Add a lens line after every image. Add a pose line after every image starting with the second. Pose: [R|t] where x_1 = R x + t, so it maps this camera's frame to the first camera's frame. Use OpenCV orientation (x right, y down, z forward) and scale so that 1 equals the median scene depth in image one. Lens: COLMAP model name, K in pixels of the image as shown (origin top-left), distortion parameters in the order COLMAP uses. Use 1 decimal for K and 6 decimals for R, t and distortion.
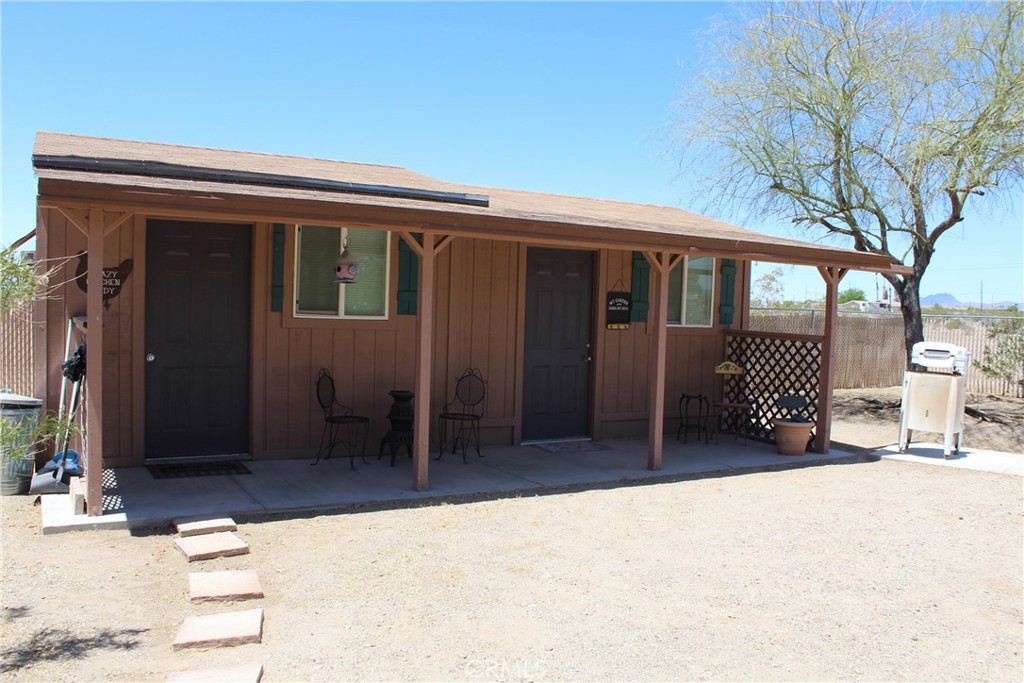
lens RADIAL K [[858.3, 0, 511.4], [0, 858.3, 346.2], [0, 0, 1]] dist [-0.167521, 0.167576]
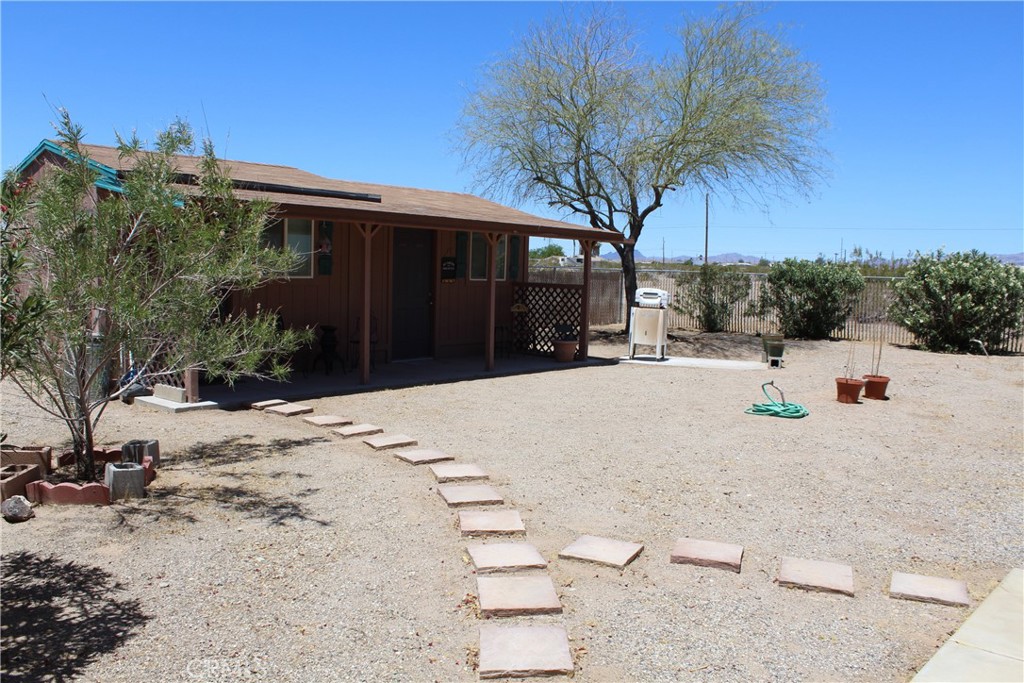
lens RADIAL K [[858.3, 0, 511.4], [0, 858.3, 346.2], [0, 0, 1]] dist [-0.167521, 0.167576]
pose [[0.942490, -0.038456, 0.332015, -0.225409], [0.021842, 0.998322, 0.053629, 0.010511], [-0.333520, -0.043293, 0.941748, -0.357357]]
